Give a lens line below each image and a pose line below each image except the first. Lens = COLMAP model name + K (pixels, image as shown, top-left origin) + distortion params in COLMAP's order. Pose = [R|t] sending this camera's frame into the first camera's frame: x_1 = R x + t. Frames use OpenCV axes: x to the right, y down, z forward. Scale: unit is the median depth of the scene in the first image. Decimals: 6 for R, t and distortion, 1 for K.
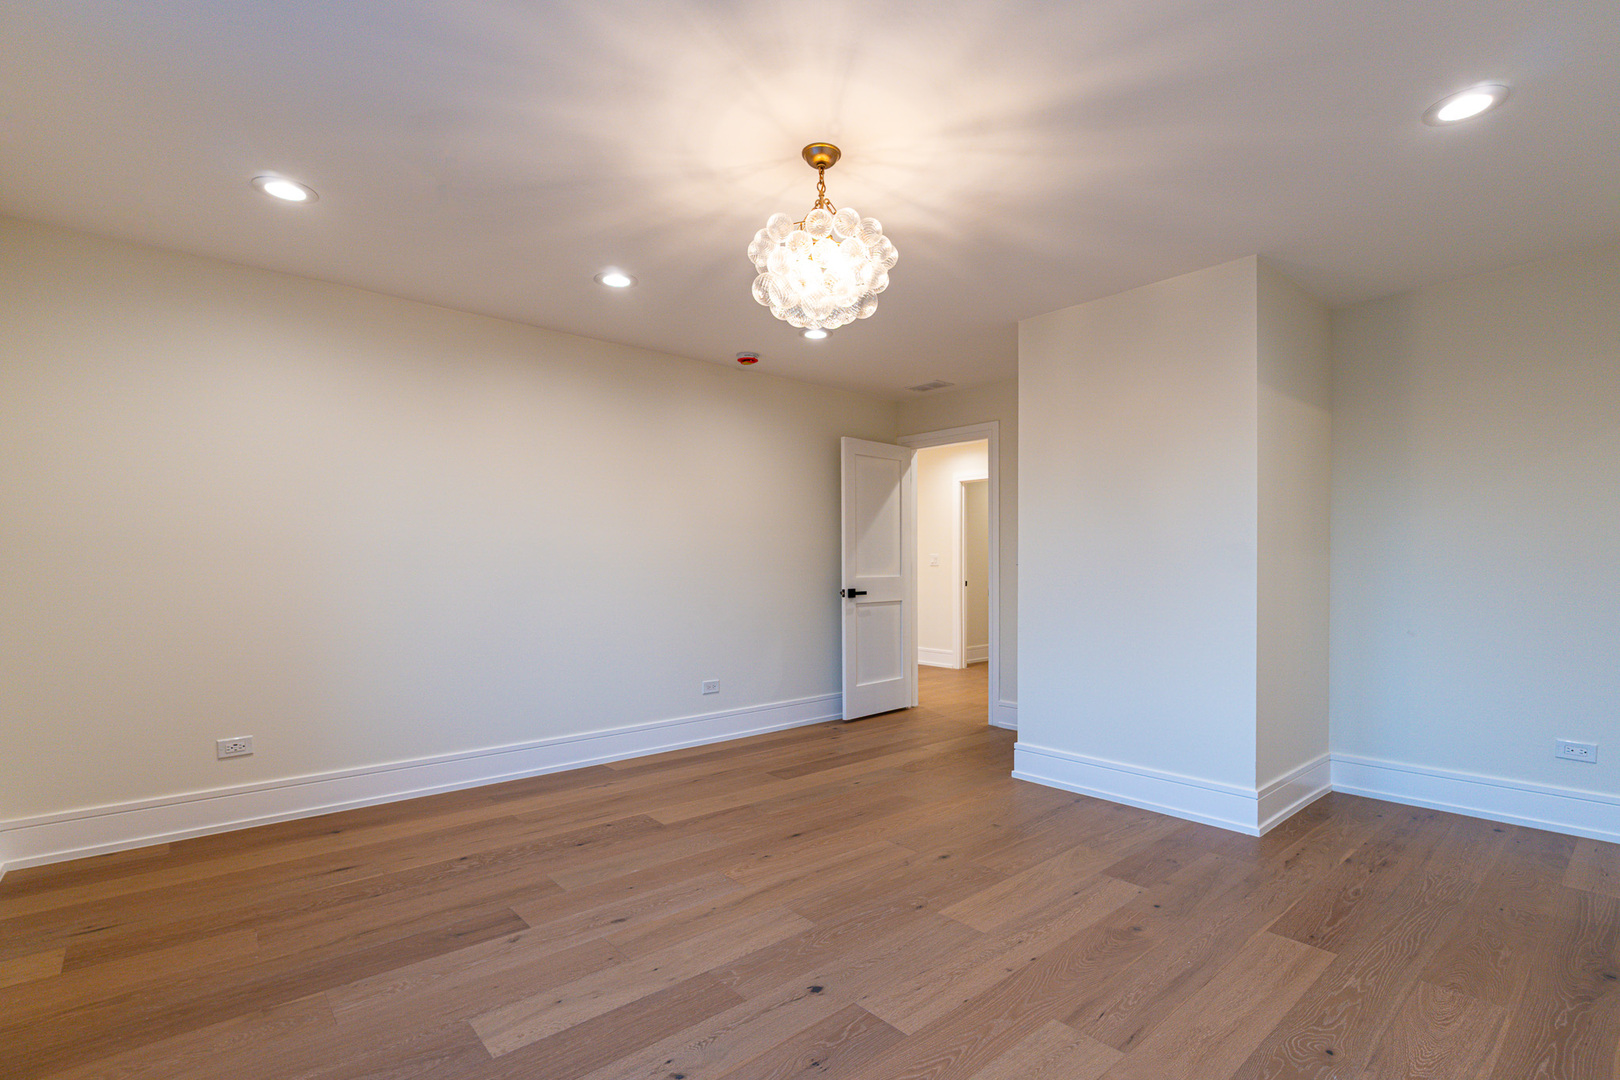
lens RADIAL K [[777.8, 0, 794.8], [0, 777.8, 567.8], [0, 0, 1]] dist [0.000544, 0.000184]
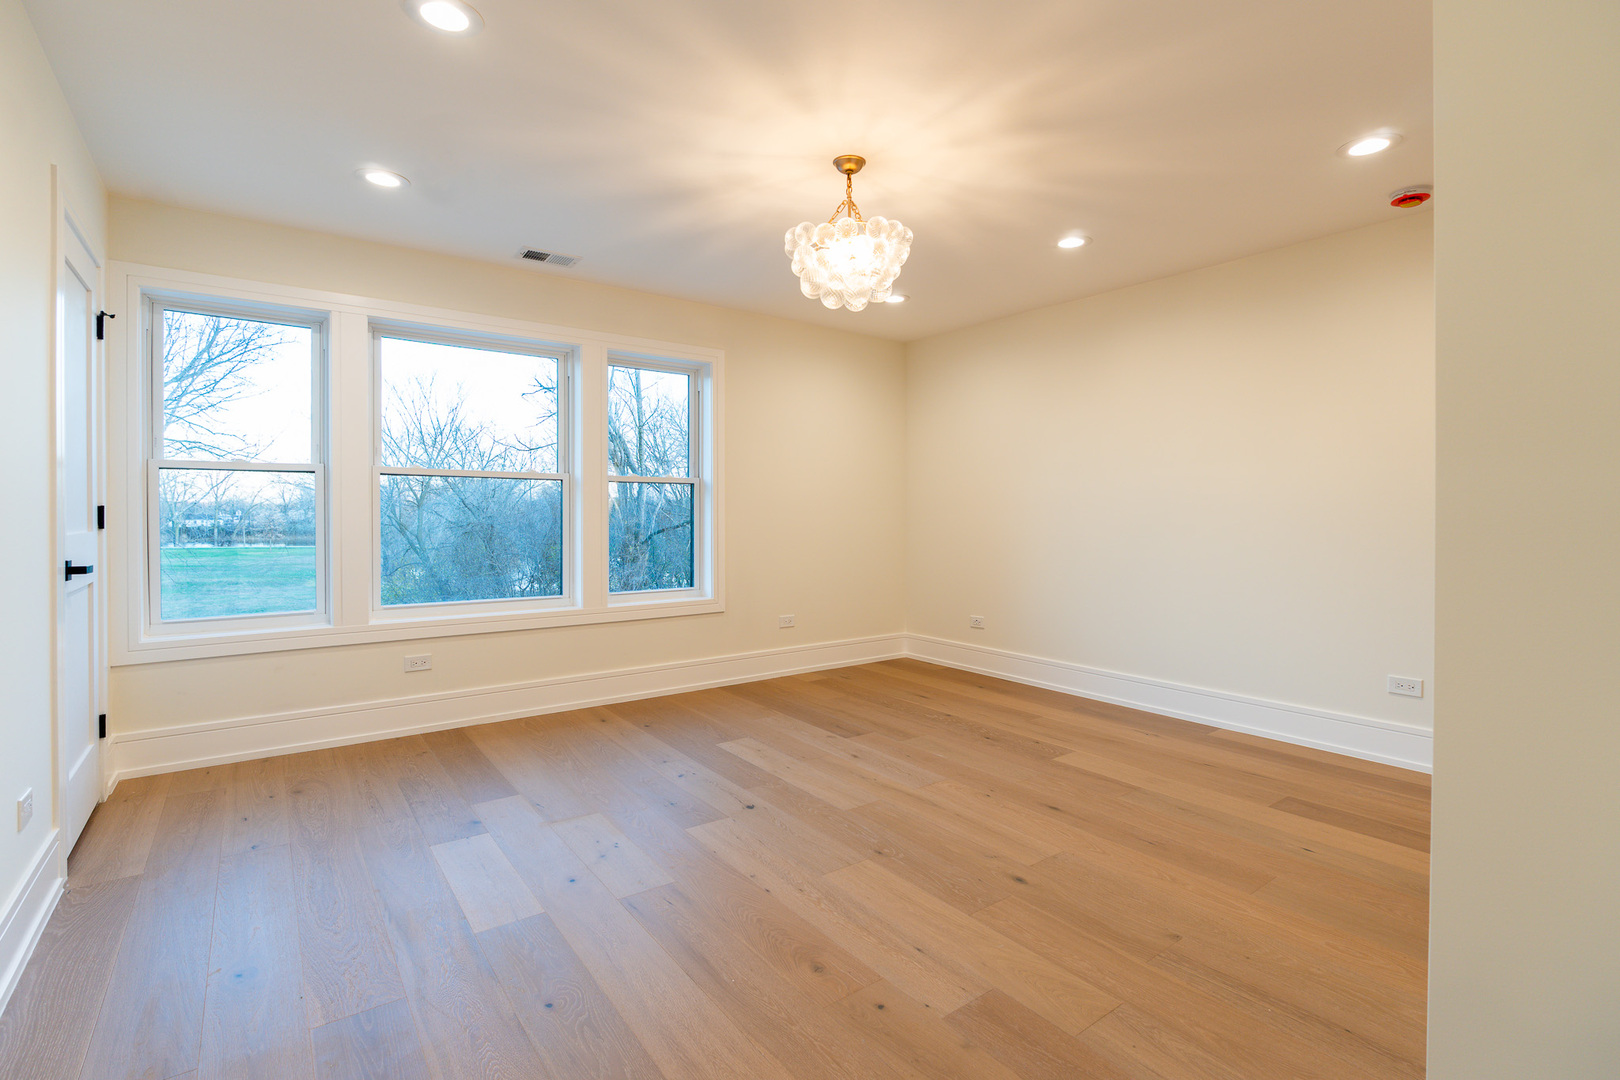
lens RADIAL K [[738.3, 0, 812.0], [0, 738.3, 530.5], [0, 0, 1]] dist [-0.003474, -0.000102]
pose [[-0.077488, 0.023497, -0.996716, 1.155383], [-0.001805, 0.999717, 0.023708, -0.004259], [0.996992, 0.003636, -0.077423, 1.024845]]
